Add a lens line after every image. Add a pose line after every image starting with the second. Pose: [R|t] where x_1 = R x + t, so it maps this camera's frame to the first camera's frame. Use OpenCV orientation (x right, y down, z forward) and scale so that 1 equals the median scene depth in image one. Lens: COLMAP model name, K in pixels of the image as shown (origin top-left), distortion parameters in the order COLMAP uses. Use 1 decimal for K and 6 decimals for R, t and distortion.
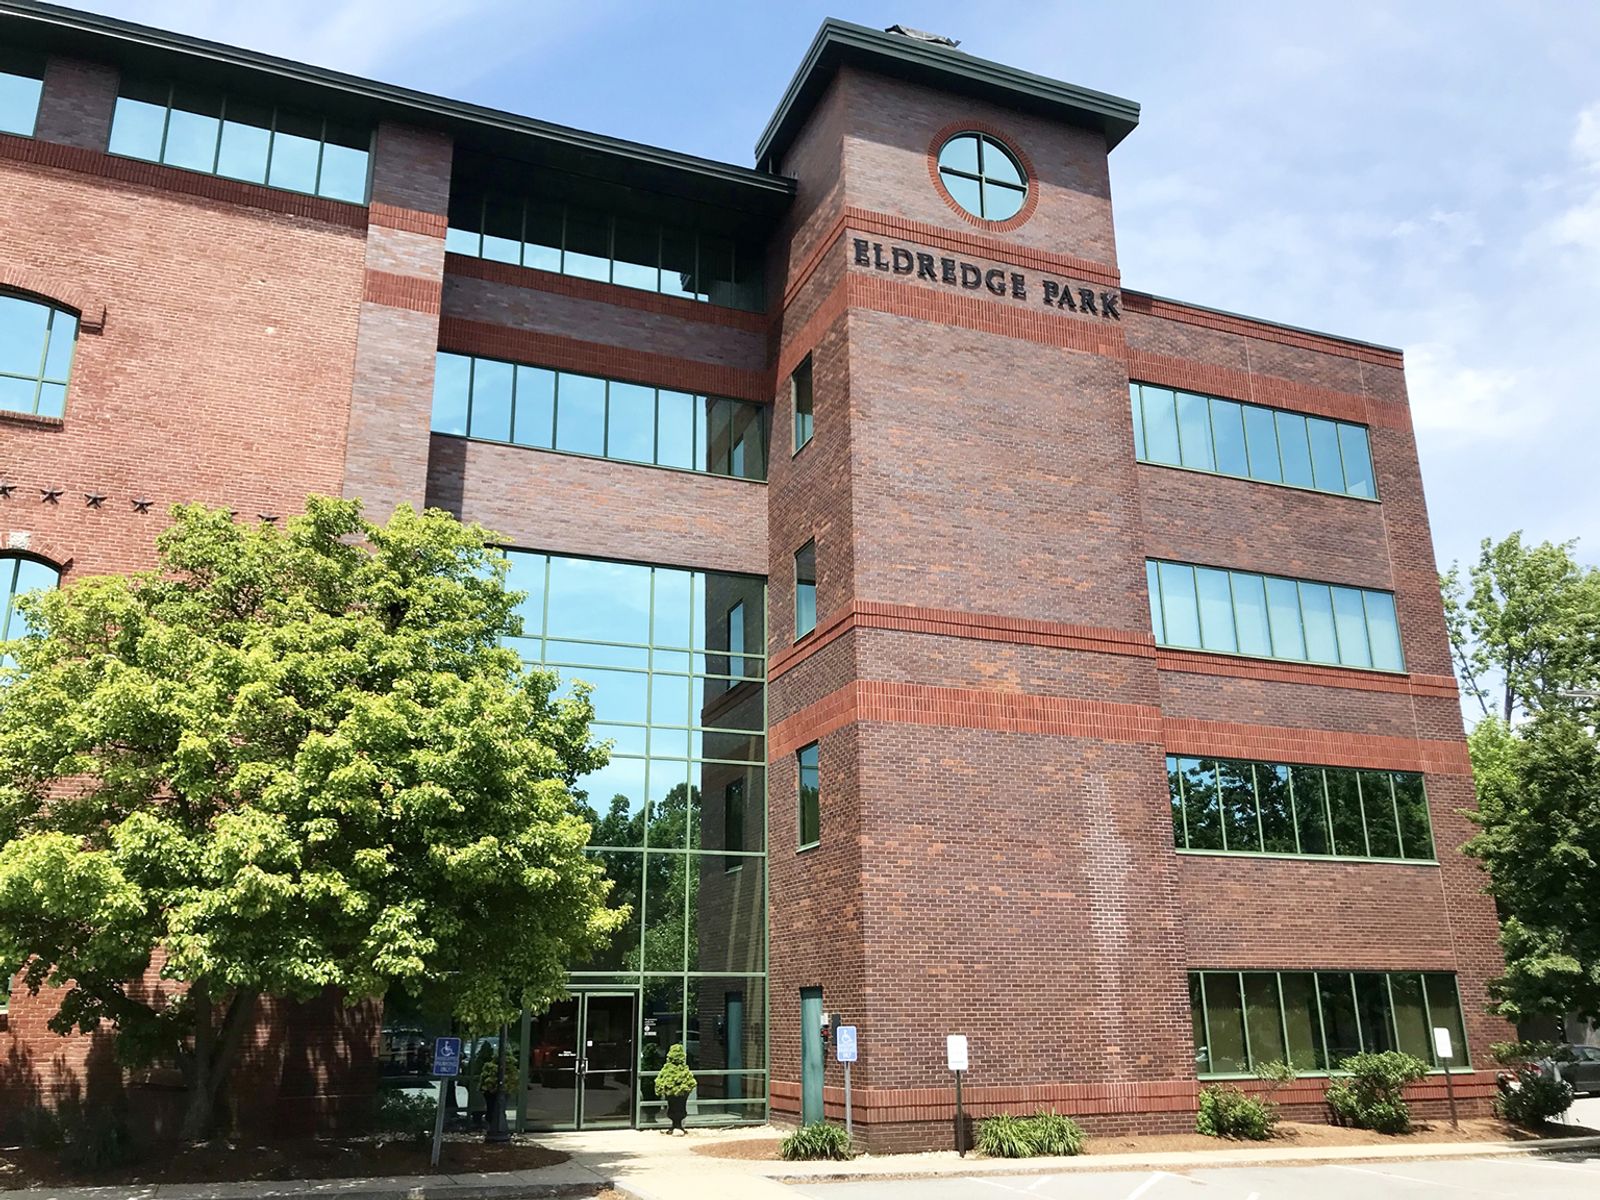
lens RADIAL K [[1273.6, 0, 800.0], [0, 1273.6, 600.0], [0, 0, 1]] dist [0.006487, -0.014354]
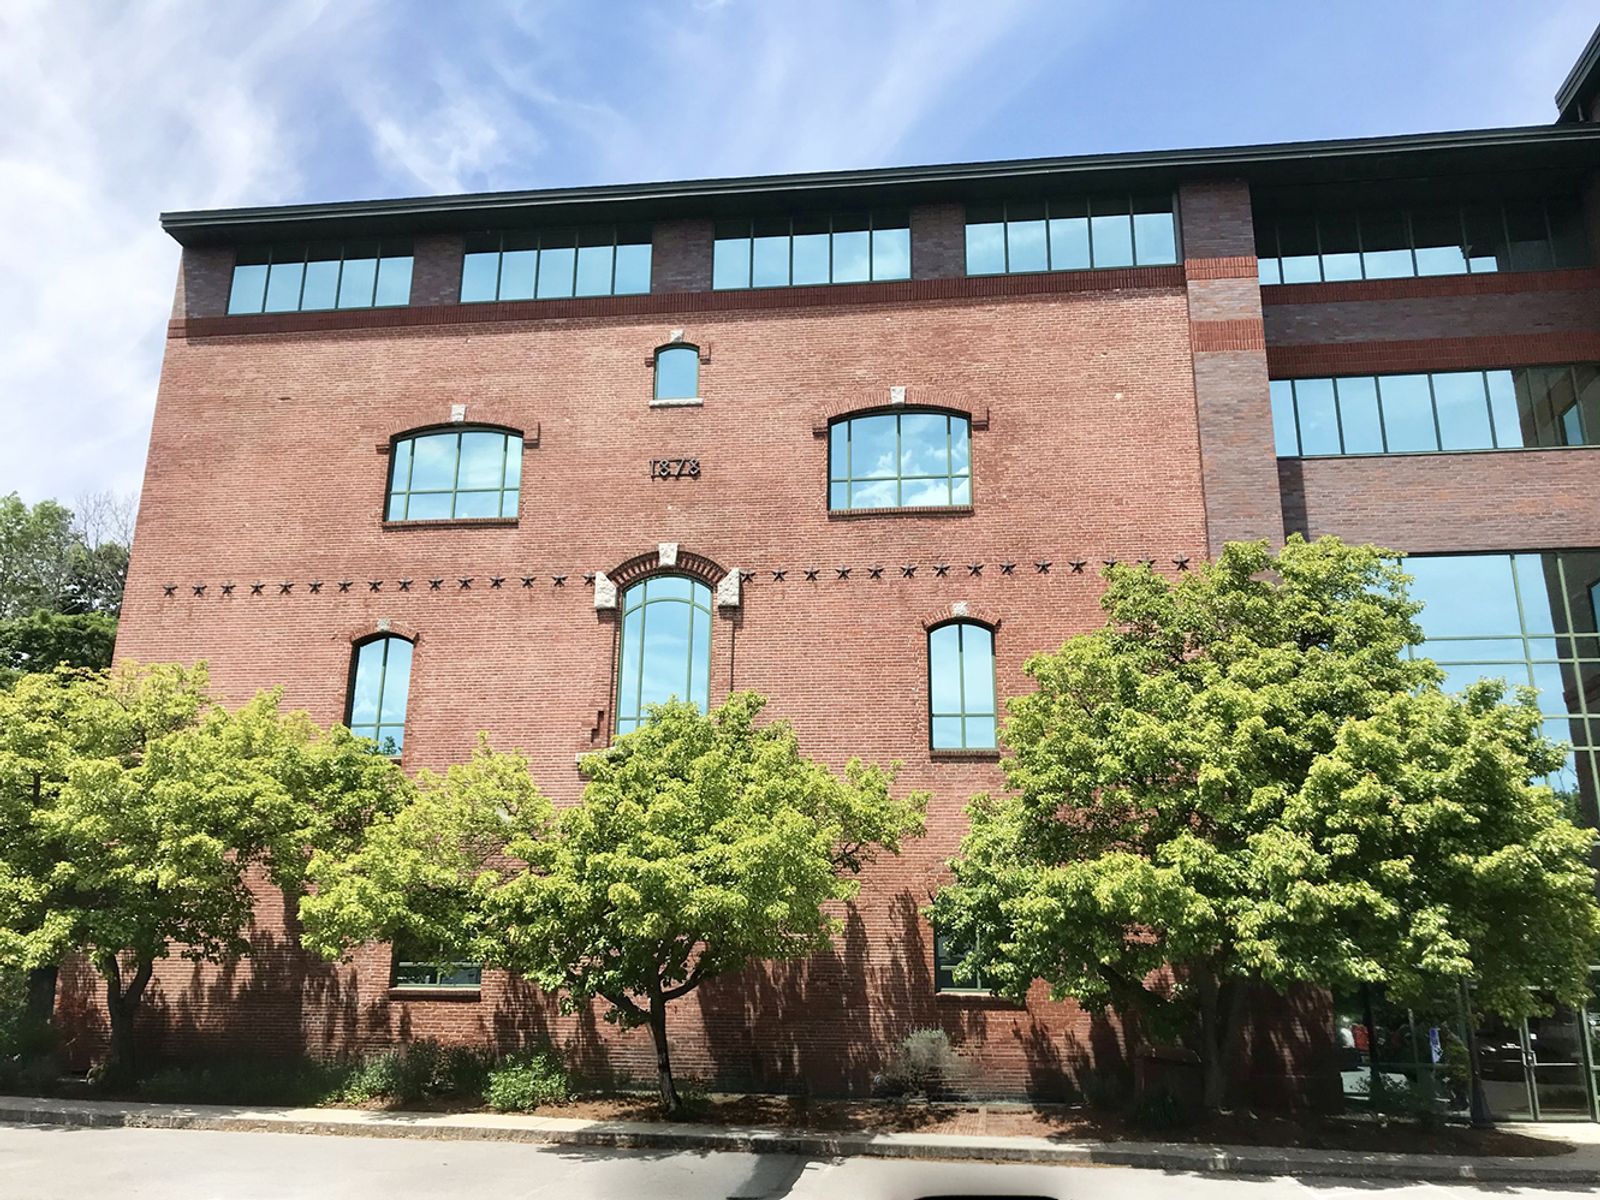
lens RADIAL K [[1273.6, 0, 800.0], [0, 1273.6, 600.0], [0, 0, 1]] dist [0.006487, -0.014354]
pose [[0.874601, -0.121865, -0.469278, -0.161863], [0.129706, 0.991428, -0.015725, -0.053693], [0.467172, -0.047114, 0.882910, -0.144602]]
